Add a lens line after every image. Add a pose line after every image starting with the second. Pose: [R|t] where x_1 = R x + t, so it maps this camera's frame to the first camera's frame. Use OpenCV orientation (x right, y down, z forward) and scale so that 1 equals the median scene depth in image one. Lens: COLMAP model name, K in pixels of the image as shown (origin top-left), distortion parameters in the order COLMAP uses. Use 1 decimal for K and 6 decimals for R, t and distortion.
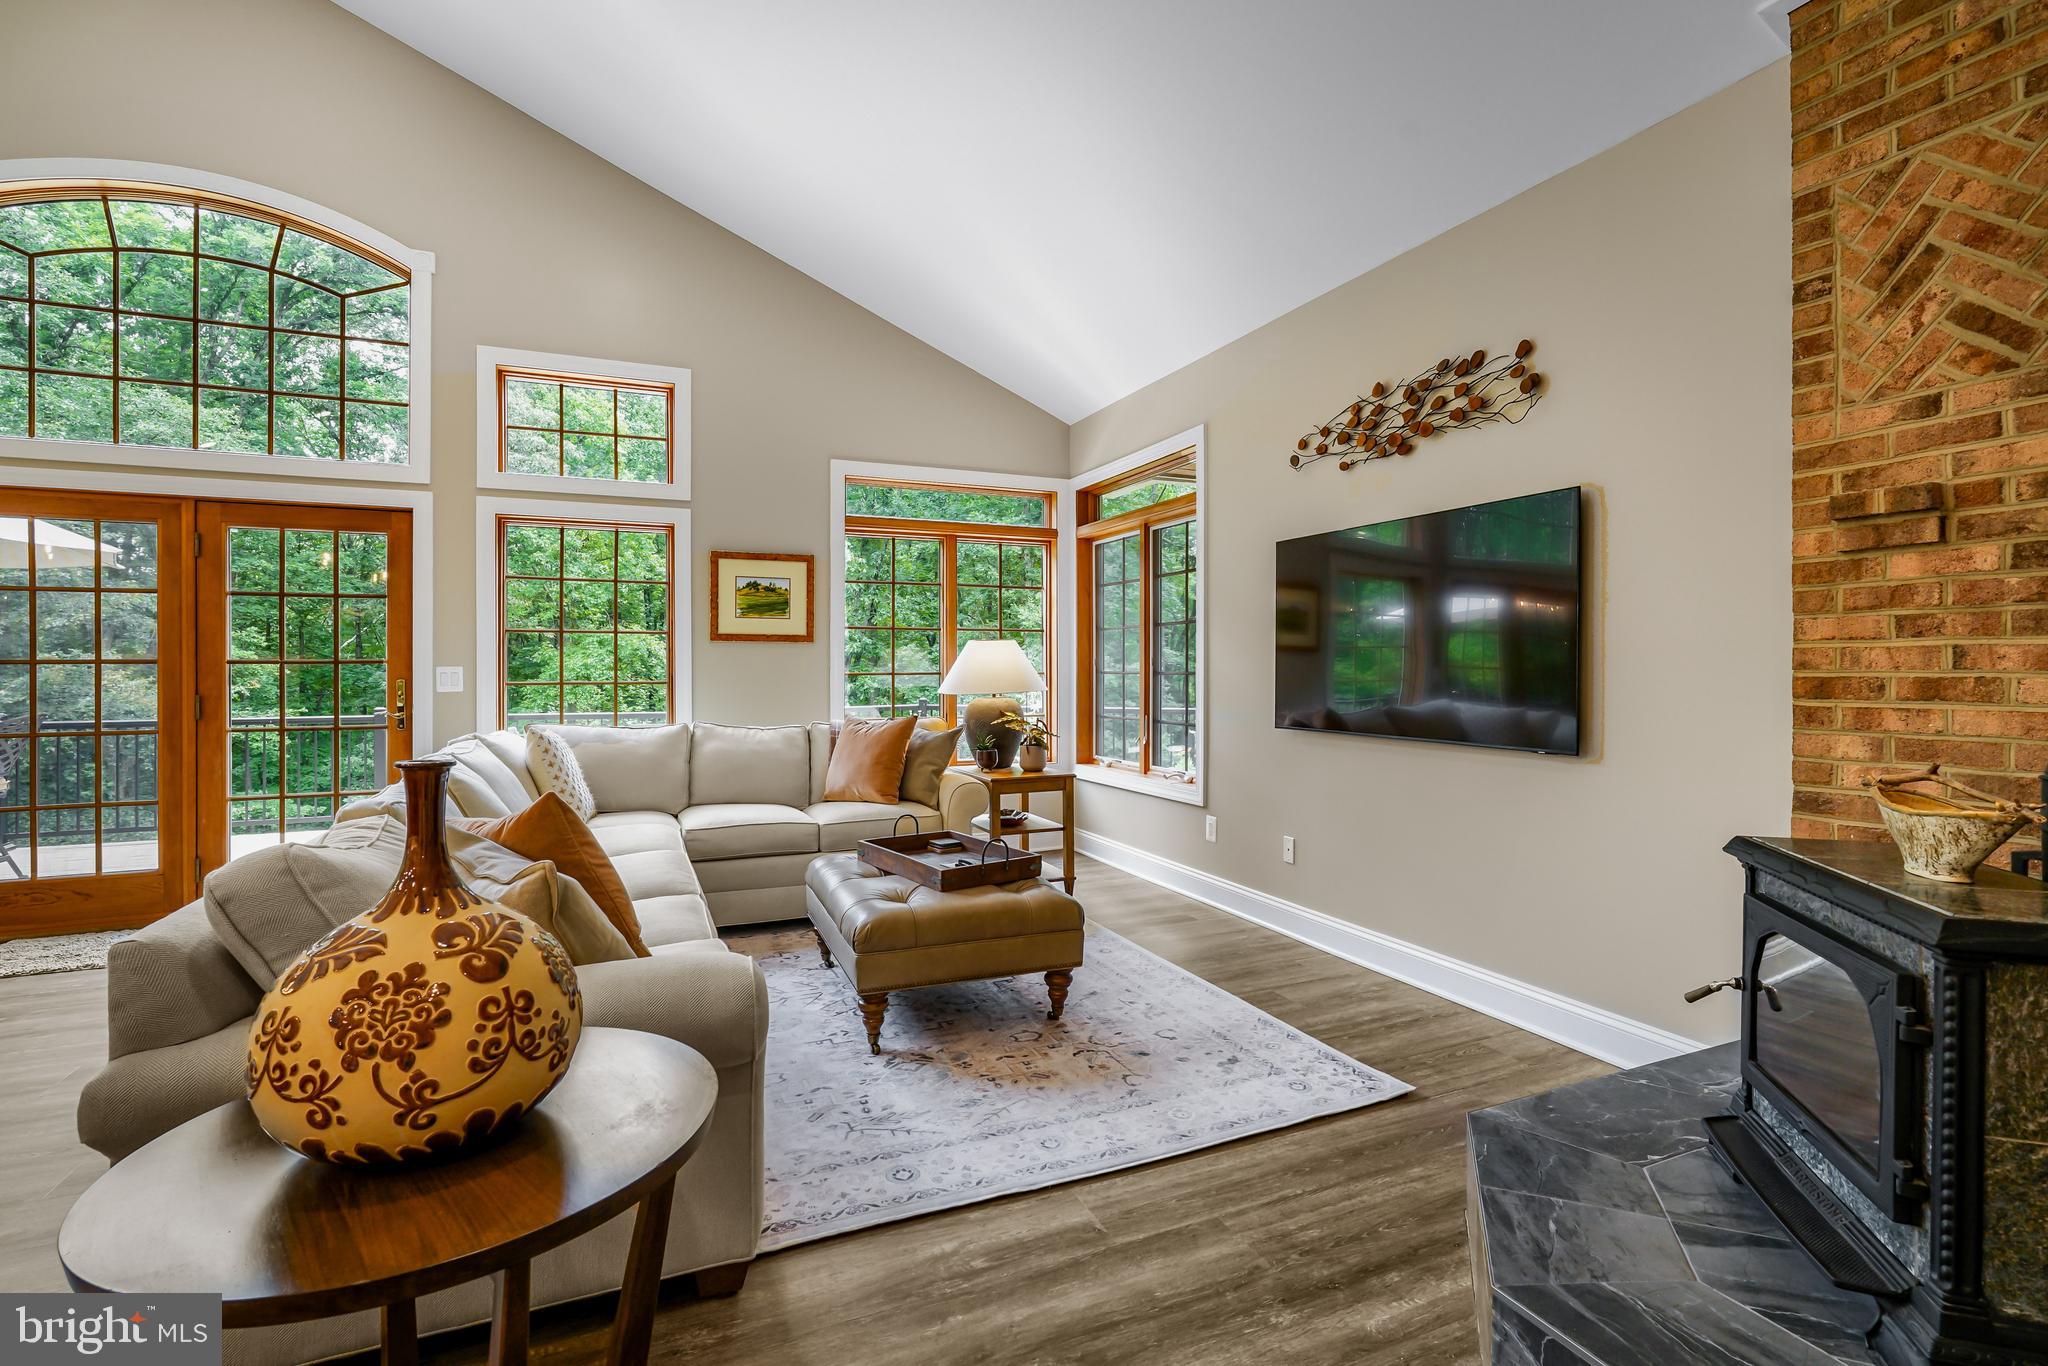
lens RADIAL K [[926.6, 0, 1022.6], [0, 926.6, 674.7], [0, 0, 1]] dist [-0.003564, 0.001781]
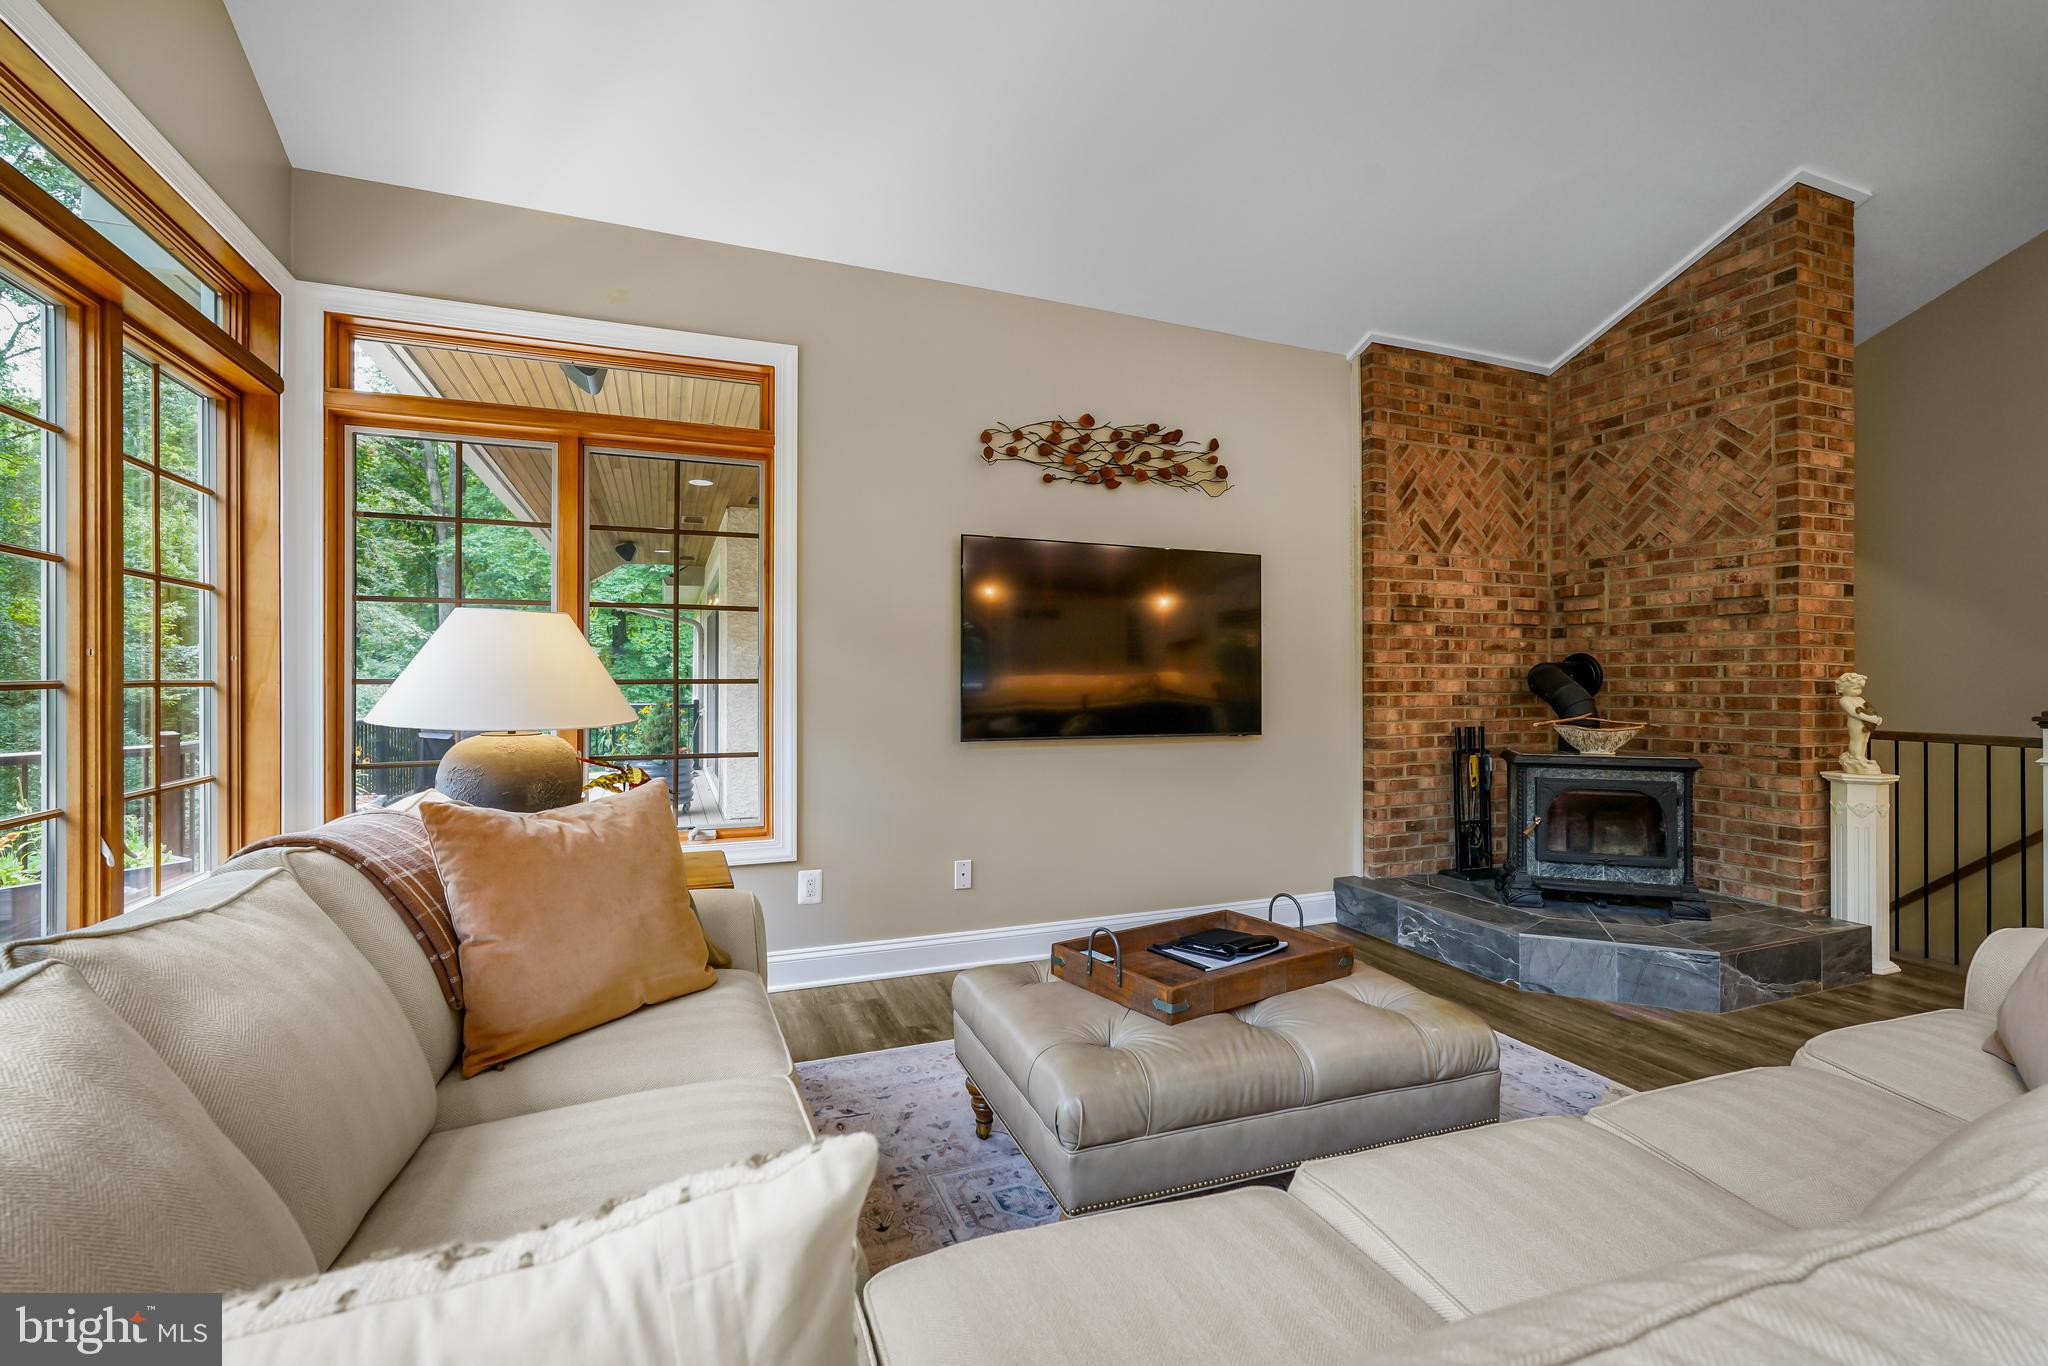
lens RADIAL K [[926.6, 0, 1034.9], [0, 926.6, 671.2], [0, 0, 1]] dist [-0.003564, 0.001781]
pose [[0.020986, 0.006251, 0.999760, -0.777678], [0.002819, 0.999976, -0.006311, -0.005818], [-0.999776, 0.002951, 0.020968, 1.141786]]
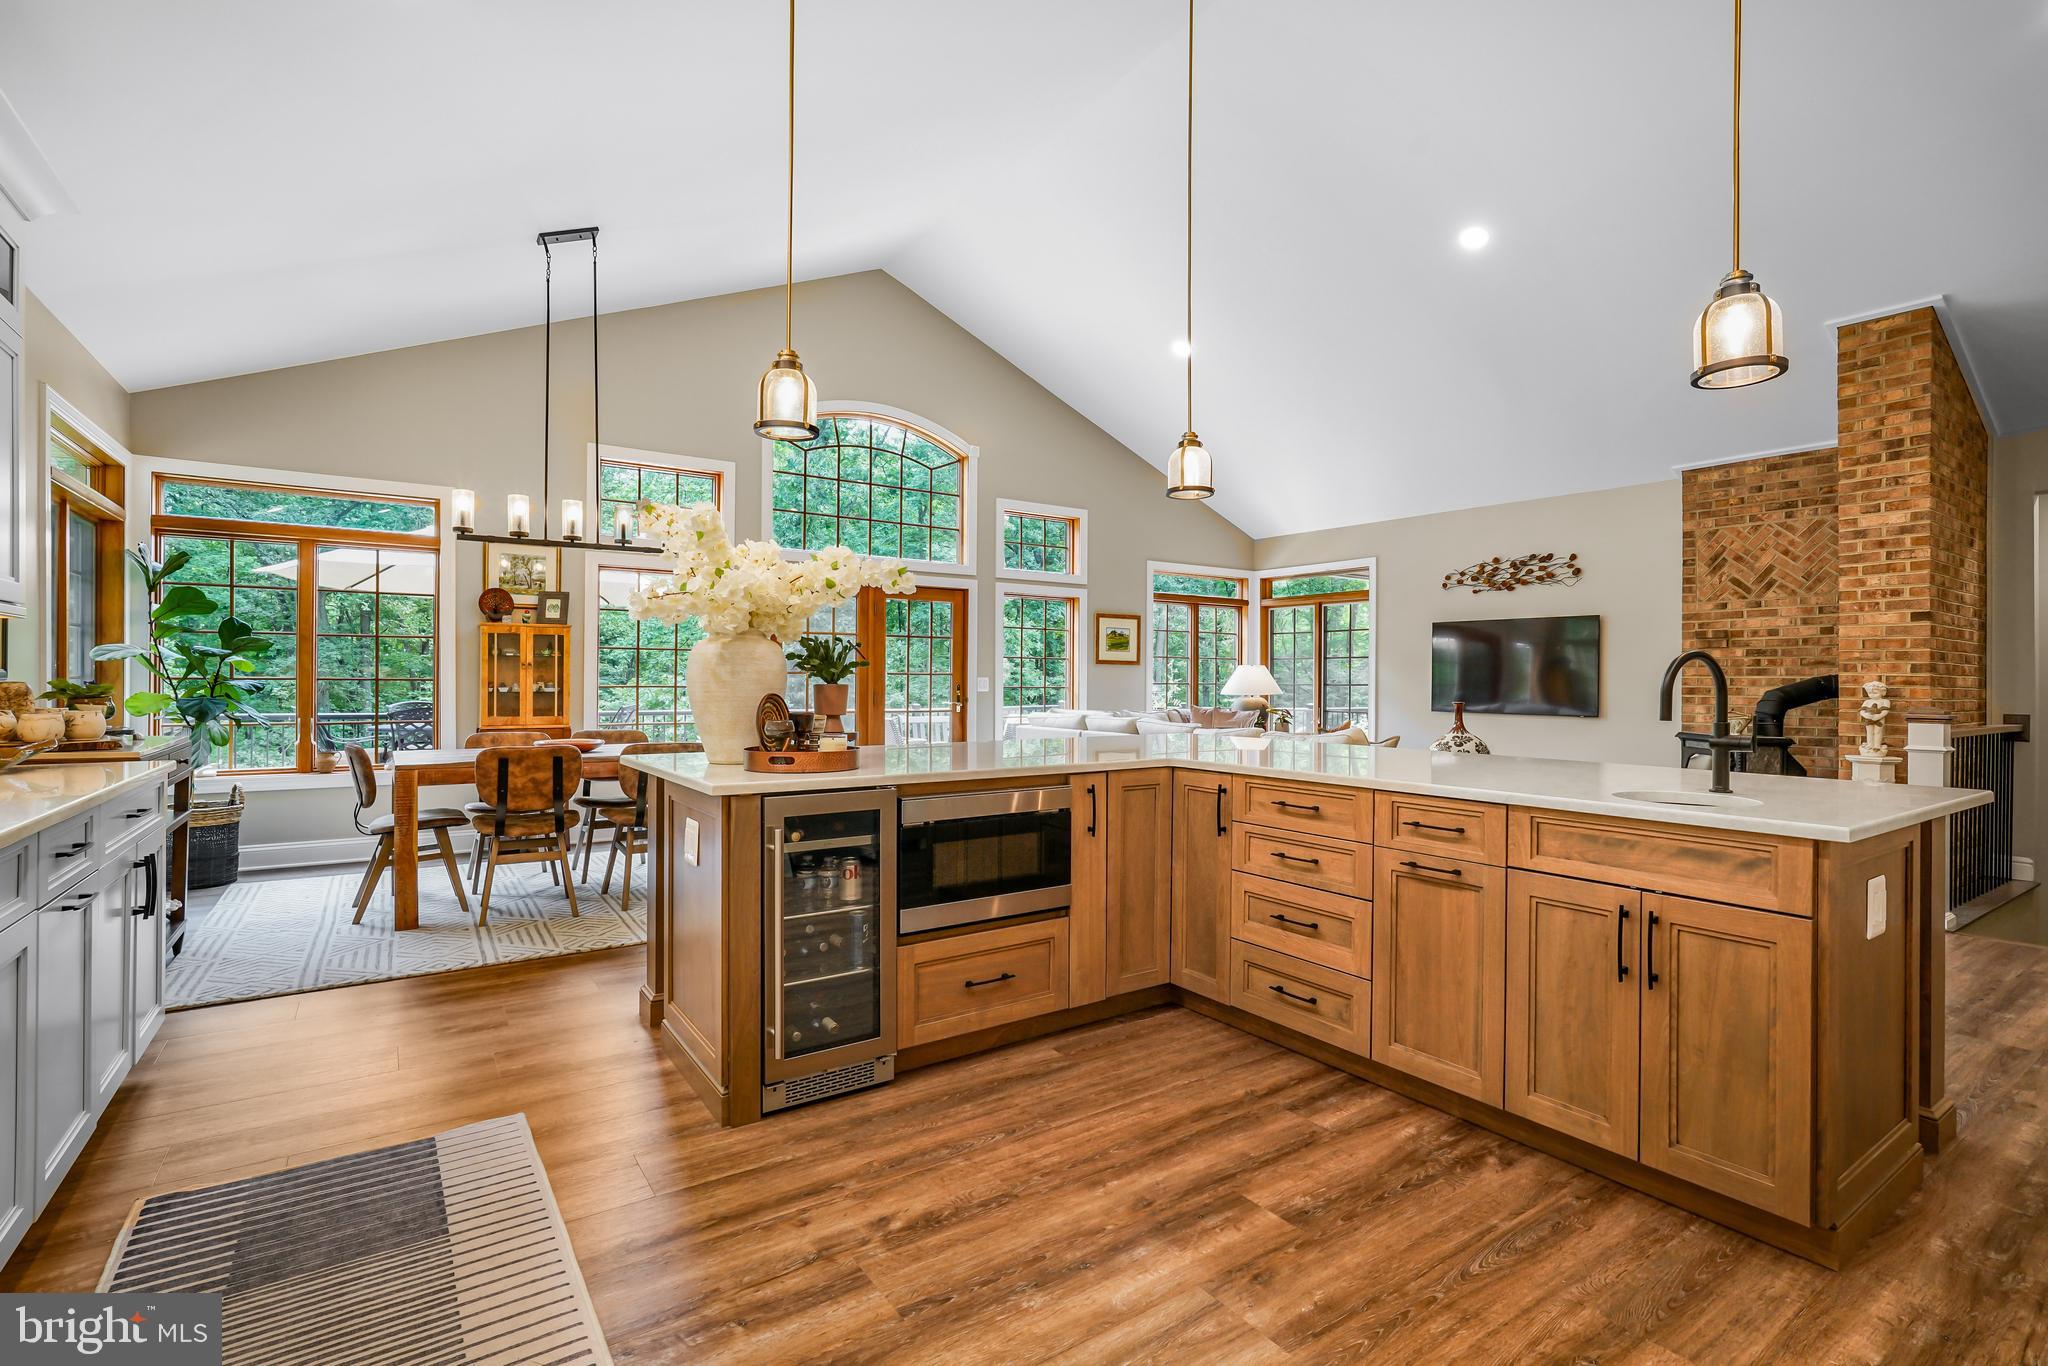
lens RADIAL K [[926.6, 0, 987.0], [0, 926.6, 681.2], [0, 0, 1]] dist [-0.003564, 0.001781]
pose [[0.987568, 0.010612, 0.156834, -1.310258], [-0.009495, 0.999924, -0.007873, 0.018654], [-0.156906, 0.006286, 0.987594, -1.135617]]
